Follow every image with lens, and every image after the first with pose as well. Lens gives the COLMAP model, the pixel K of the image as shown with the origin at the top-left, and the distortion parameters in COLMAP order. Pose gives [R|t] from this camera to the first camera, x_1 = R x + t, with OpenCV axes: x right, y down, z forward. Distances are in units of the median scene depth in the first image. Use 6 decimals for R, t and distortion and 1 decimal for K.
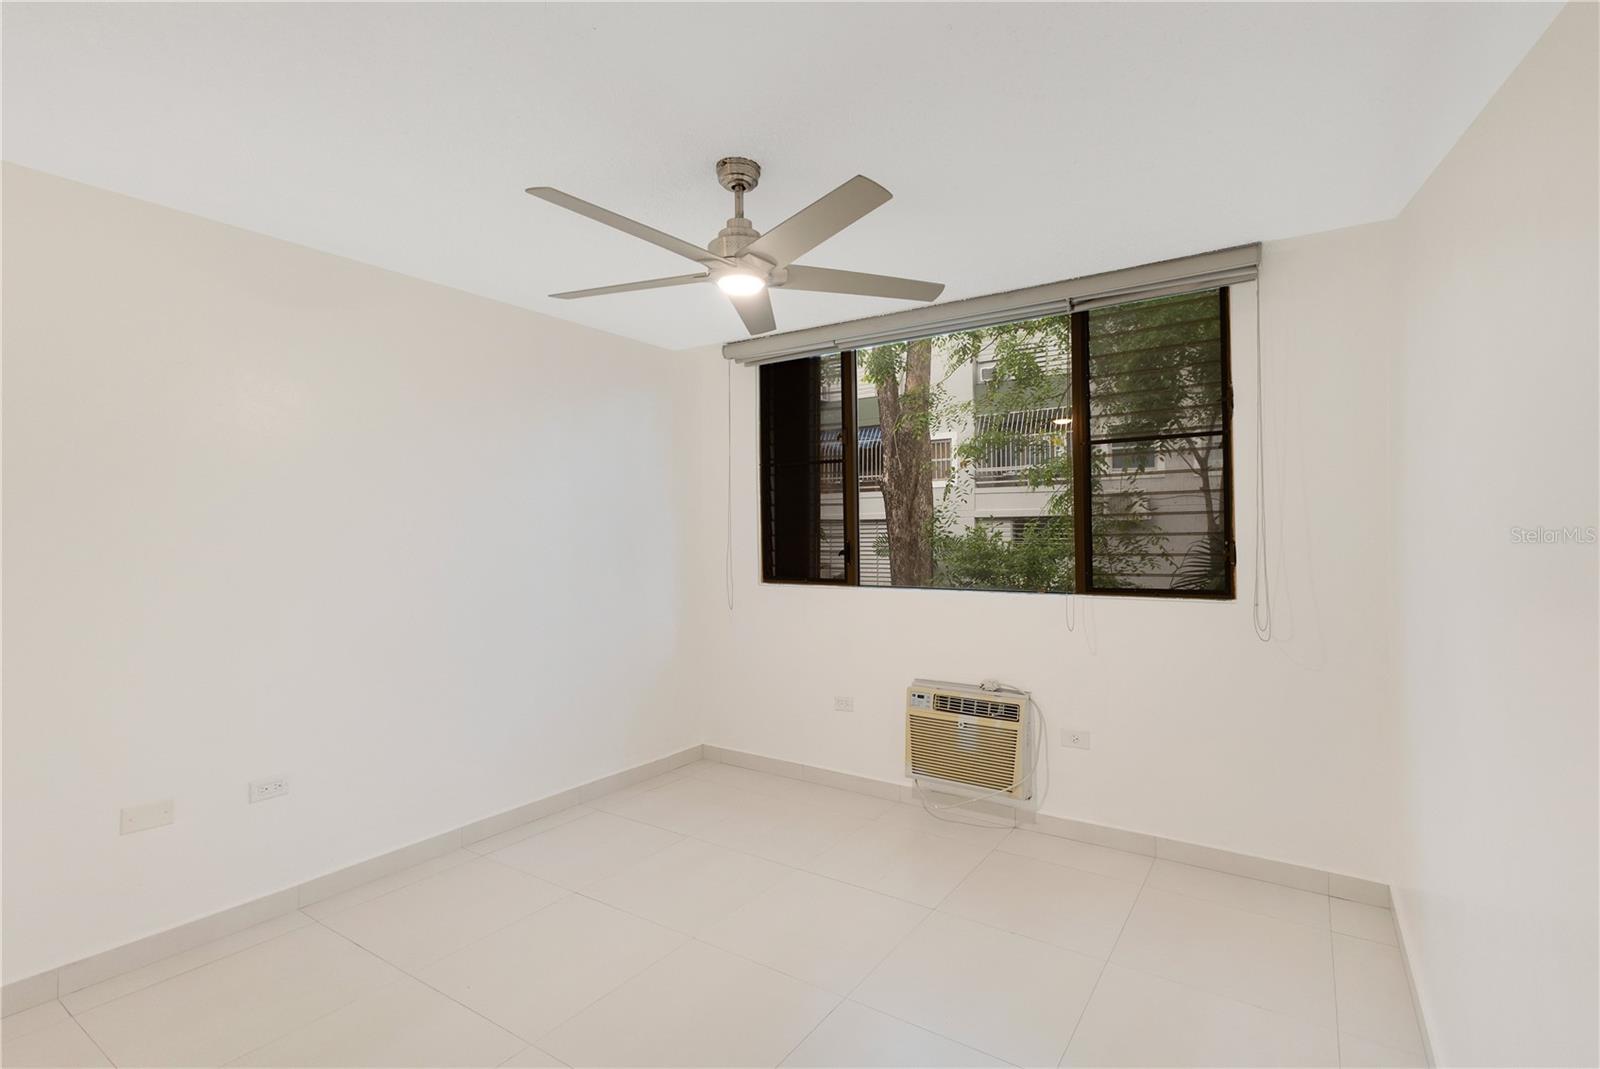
lens RADIAL K [[692.1, 0, 798.2], [0, 692.1, 527.3], [0, 0, 1]] dist [-0.000142, -0.000028]
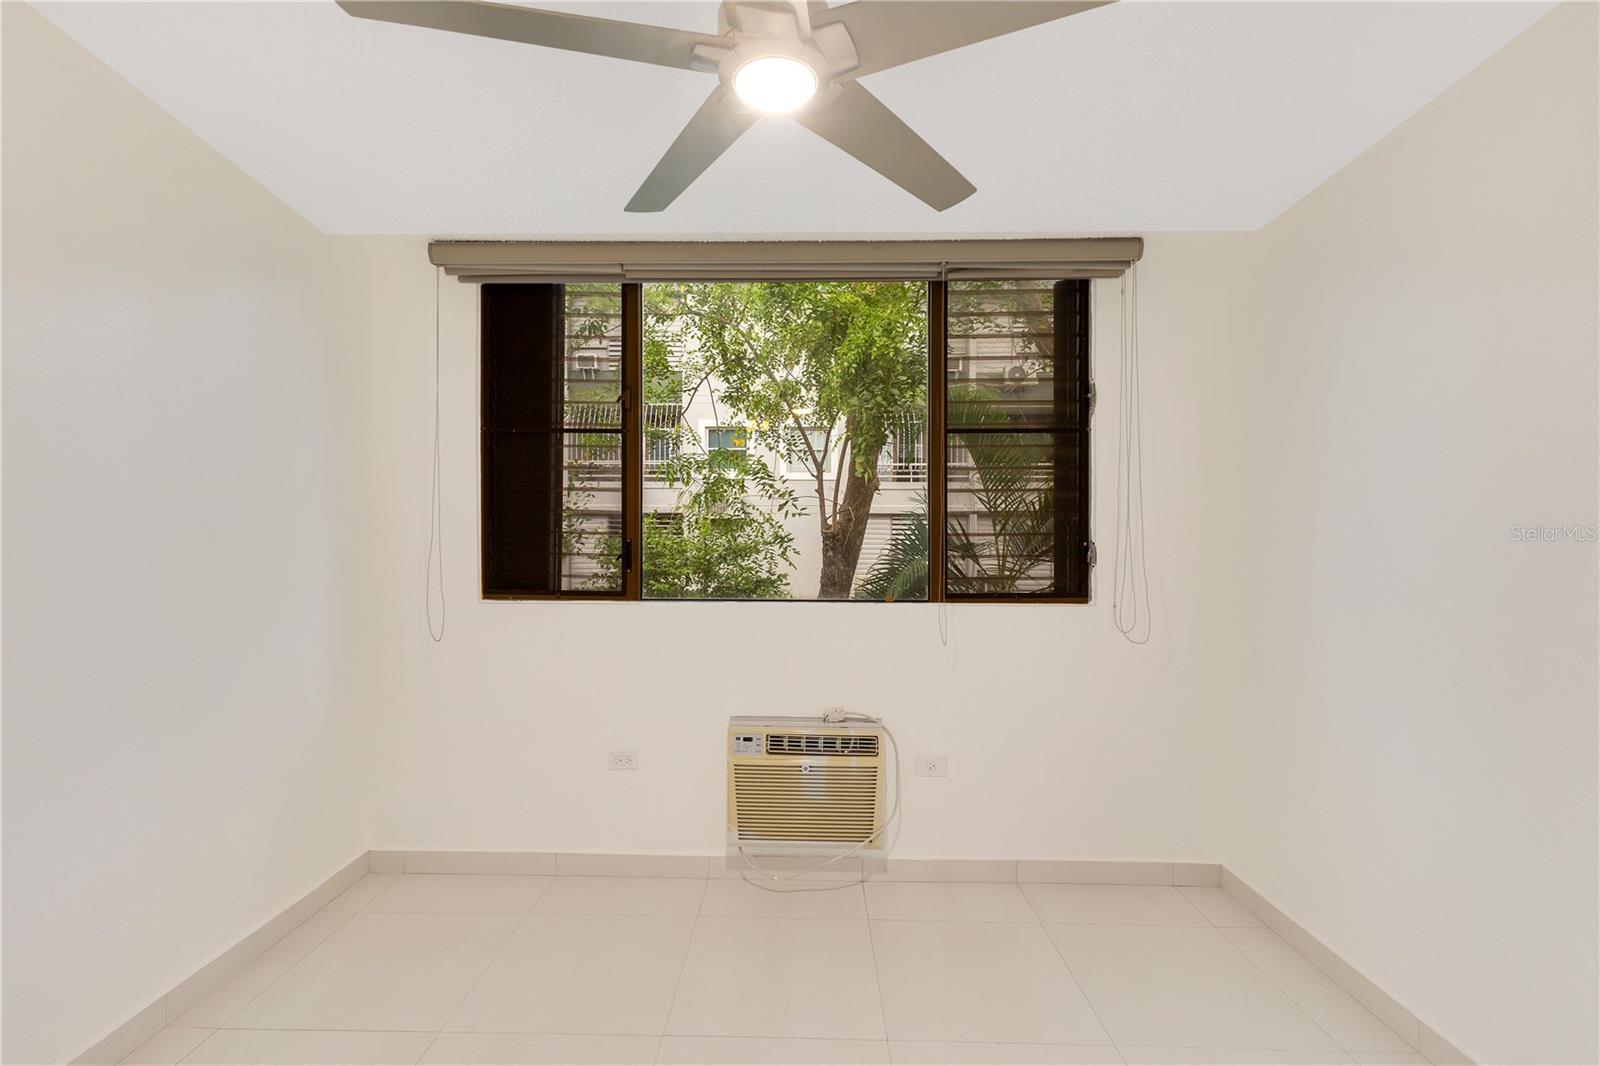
lens RADIAL K [[733.4, 0, 806.2], [0, 733.4, 528.8], [0, 0, 1]] dist [0.004248, 0.000292]
pose [[0.851791, 0.009739, 0.523791, -0.201718], [-0.013791, 0.999898, 0.003835, 0.002326], [-0.523700, -0.010490, 0.851838, 0.259352]]
